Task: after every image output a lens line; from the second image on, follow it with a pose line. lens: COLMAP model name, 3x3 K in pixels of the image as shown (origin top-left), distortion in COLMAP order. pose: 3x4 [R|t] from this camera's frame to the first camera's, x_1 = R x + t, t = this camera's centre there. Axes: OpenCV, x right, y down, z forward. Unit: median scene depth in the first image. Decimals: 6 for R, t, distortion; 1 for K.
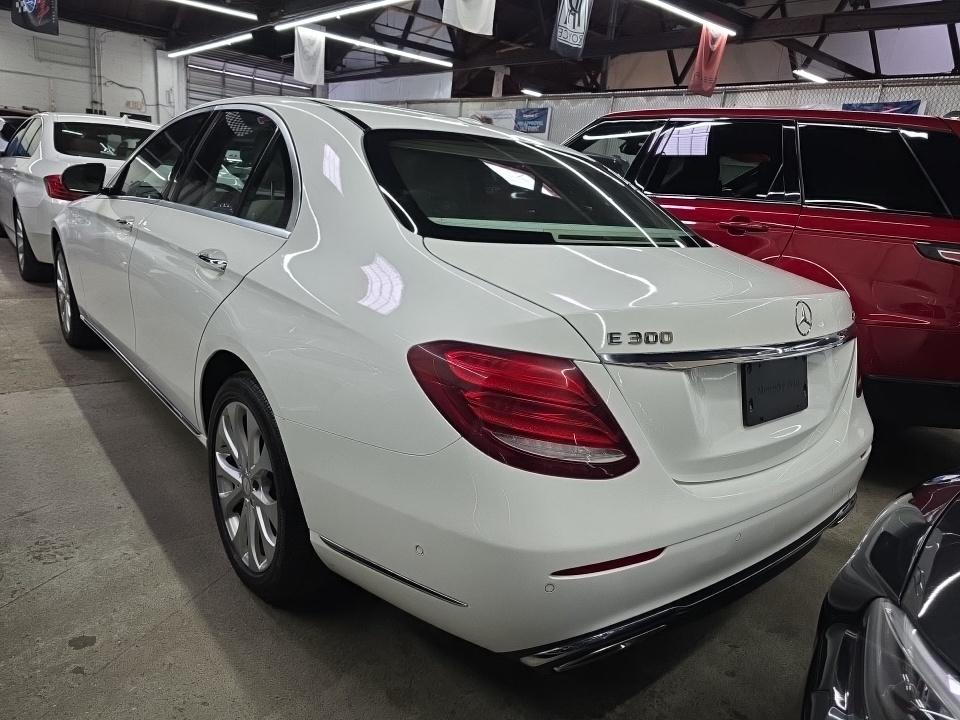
lens RADIAL K [[649.5, 0, 478.2], [0, 649.5, 367.5], [0, 0, 1]] dist [0.024798, -0.023841]
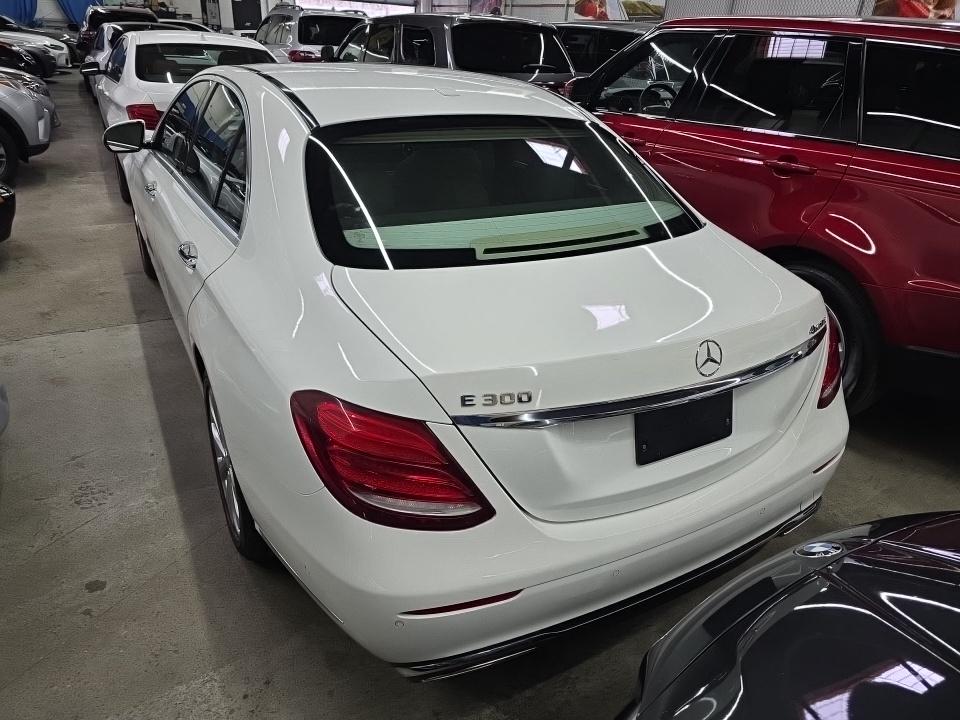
lens RADIAL K [[649.5, 0, 477.1], [0, 649.5, 358.7], [0, 0, 1]] dist [0.024798, -0.023841]
pose [[0.983526, 0.035202, -0.177308, 0.297875], [-0.004556, 0.985371, 0.170360, -0.210293], [0.180711, -0.166746, 0.969298, 0.013785]]
